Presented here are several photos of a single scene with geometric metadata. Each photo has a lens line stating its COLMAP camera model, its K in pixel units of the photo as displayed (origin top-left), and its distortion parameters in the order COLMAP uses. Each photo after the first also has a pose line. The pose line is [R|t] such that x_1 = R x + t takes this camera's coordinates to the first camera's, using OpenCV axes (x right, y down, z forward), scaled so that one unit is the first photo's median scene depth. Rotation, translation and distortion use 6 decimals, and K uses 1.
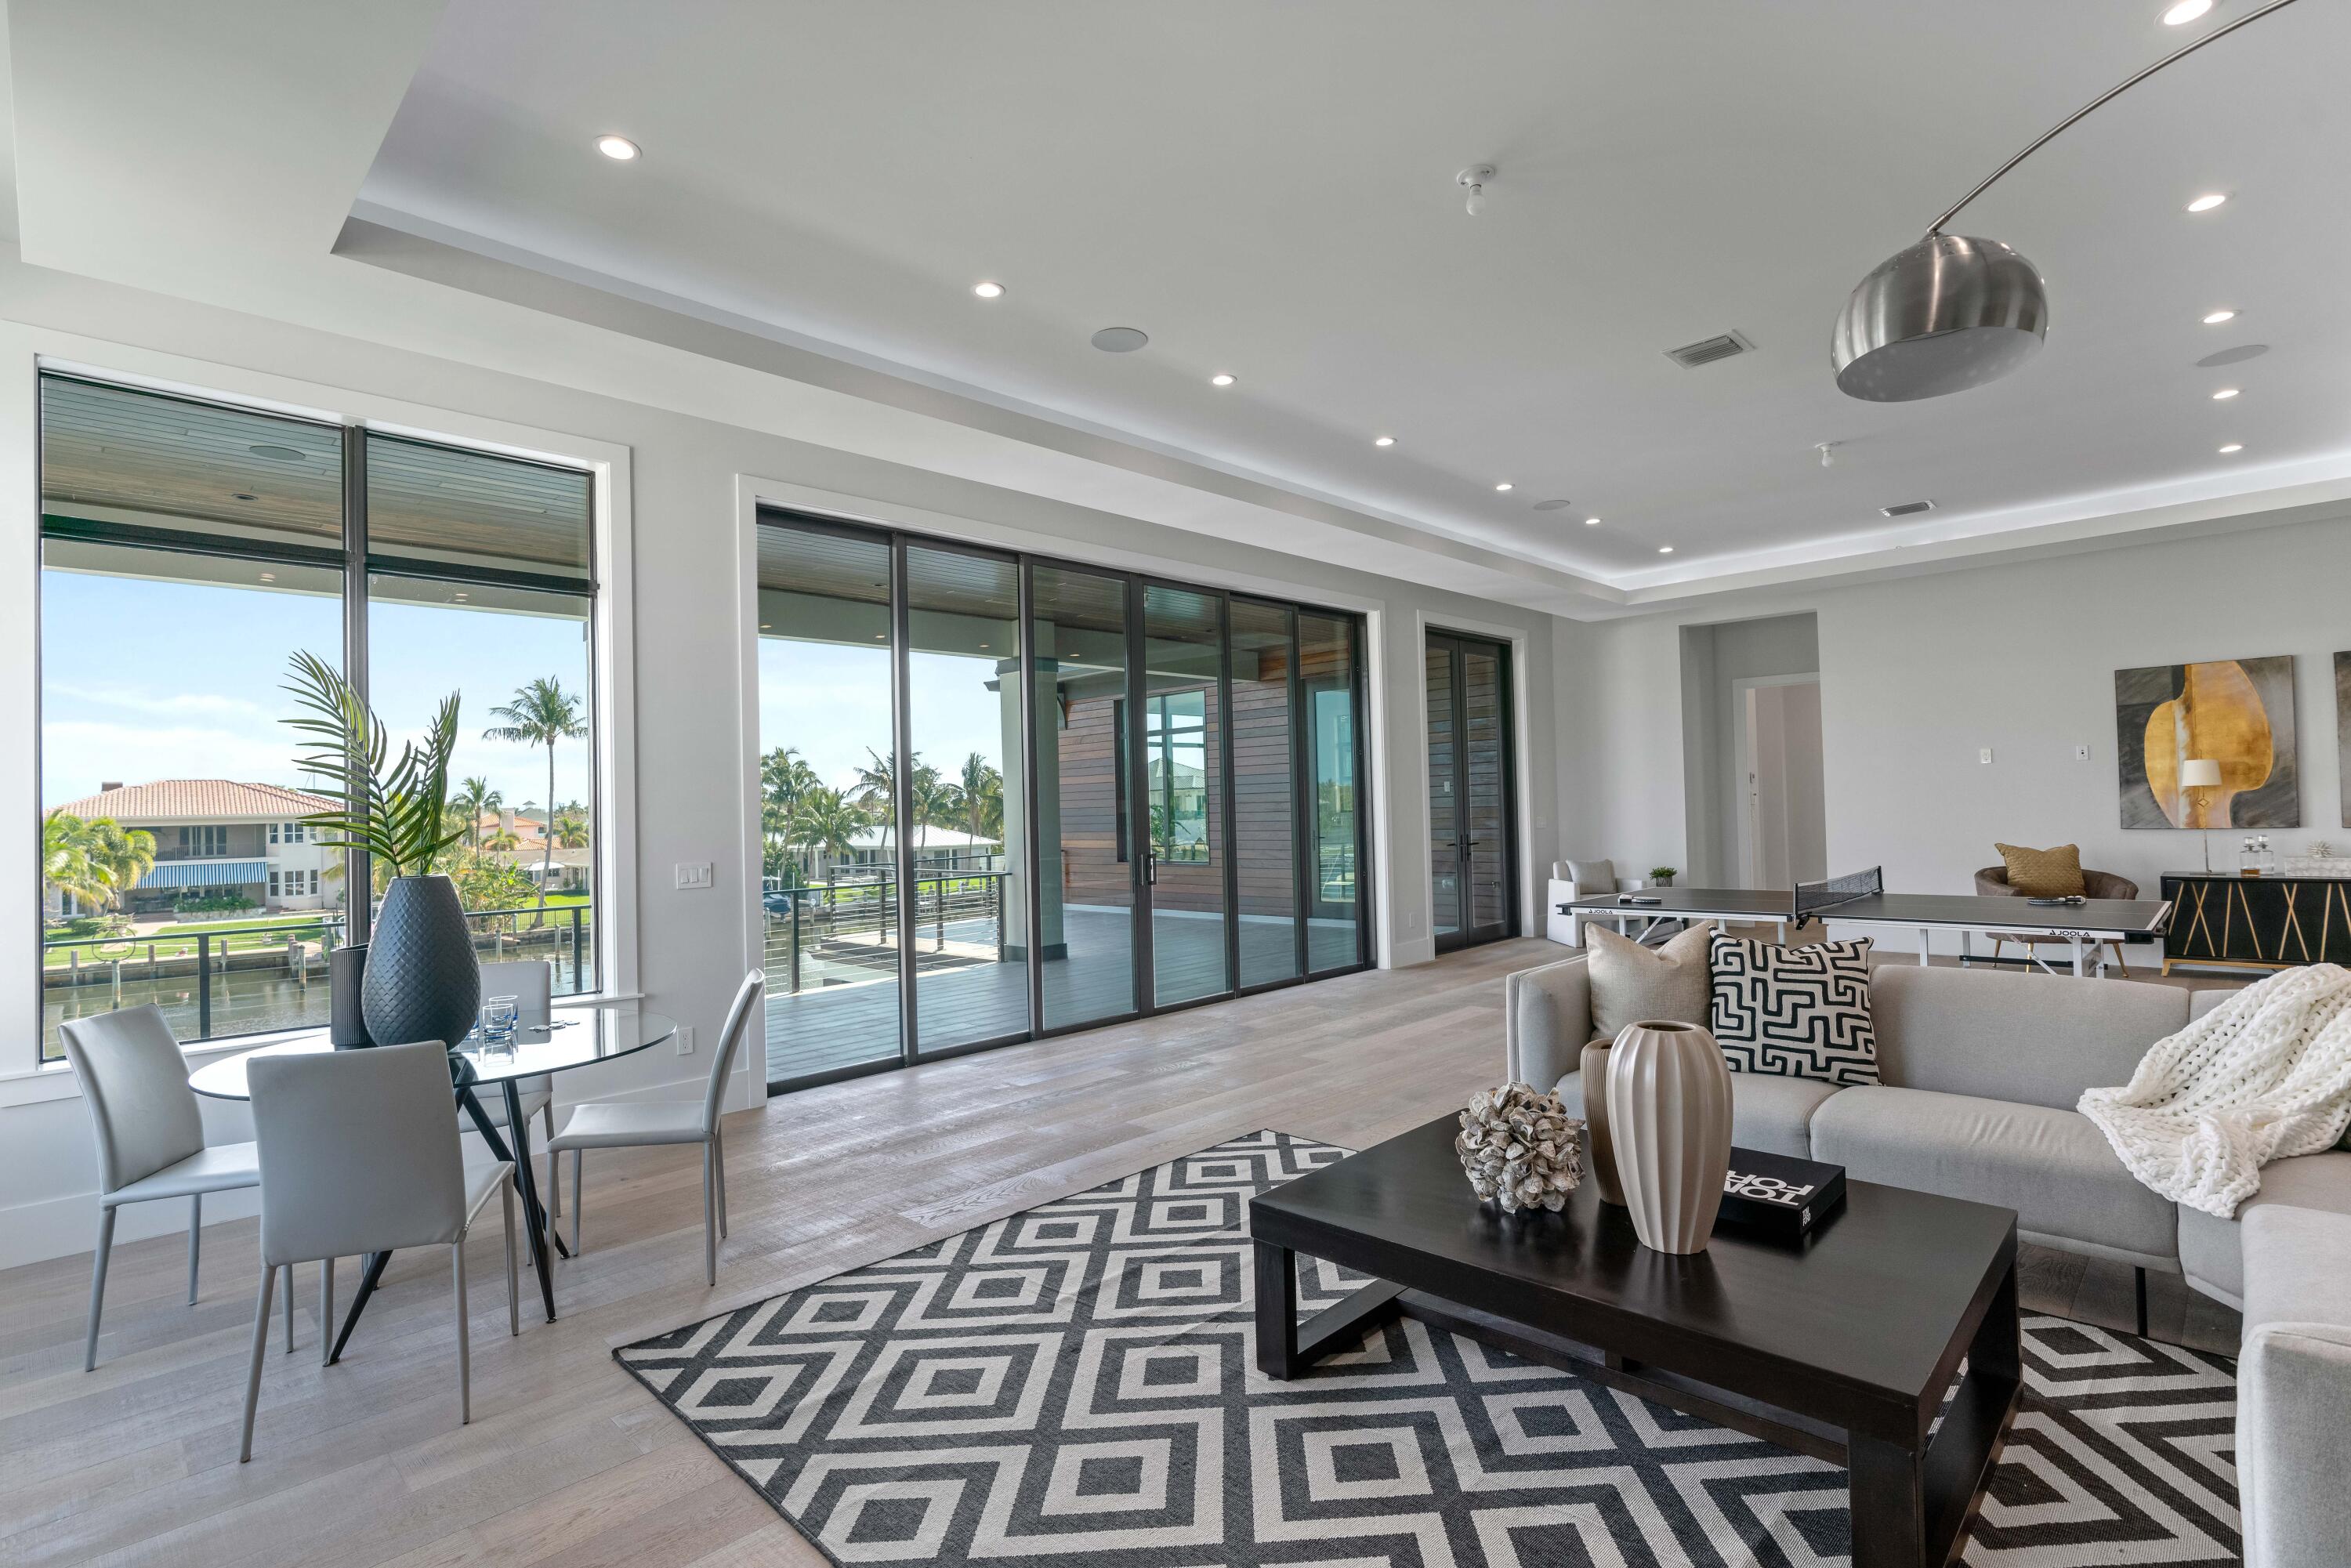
lens RADIAL K [[1109.0, 0, 1175.5], [0, 1109.0, 784.0], [0, 0, 1]] dist [0.000089, -0.000236]
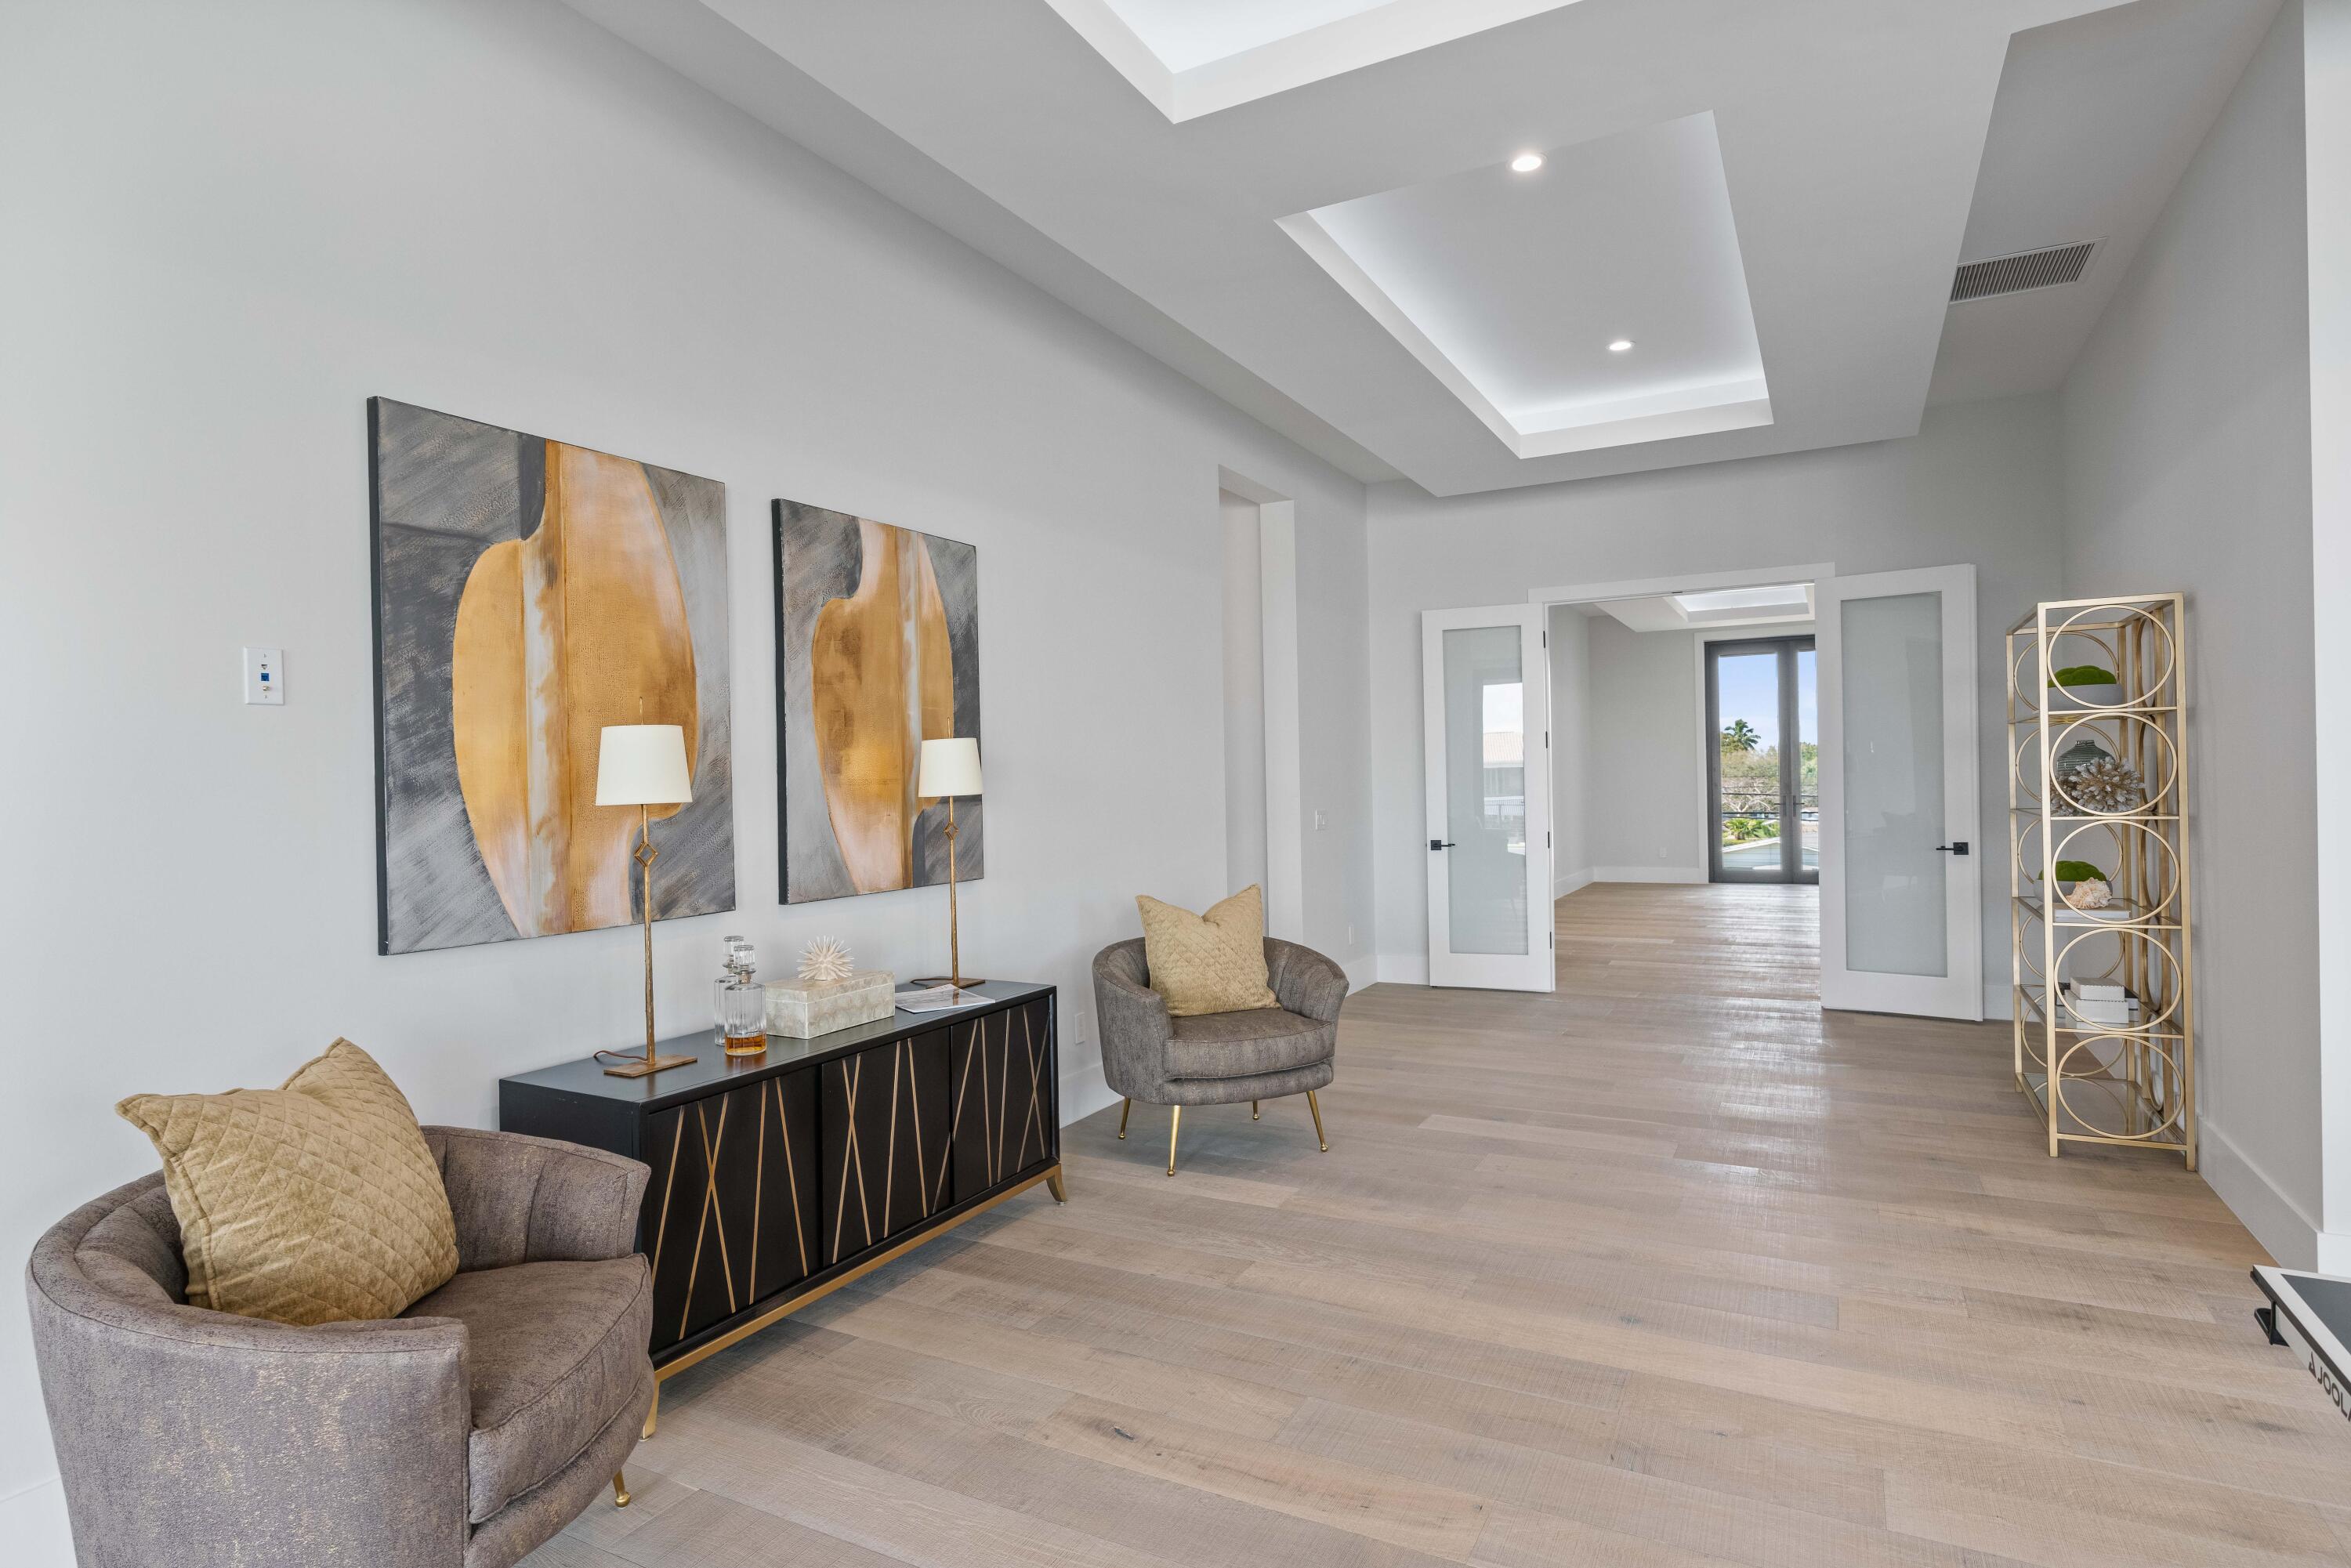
lens RADIAL K [[1241.2, 0, 1175.5], [0, 1241.2, 784.0], [0, 0, 1]] dist [0.000305, -0.000006]
pose [[-0.277628, 0.029408, 0.960239, 0.513026], [0.008284, 0.999567, -0.028218, 0.007155], [-0.960653, 0.000121, -0.277751, 0.933931]]
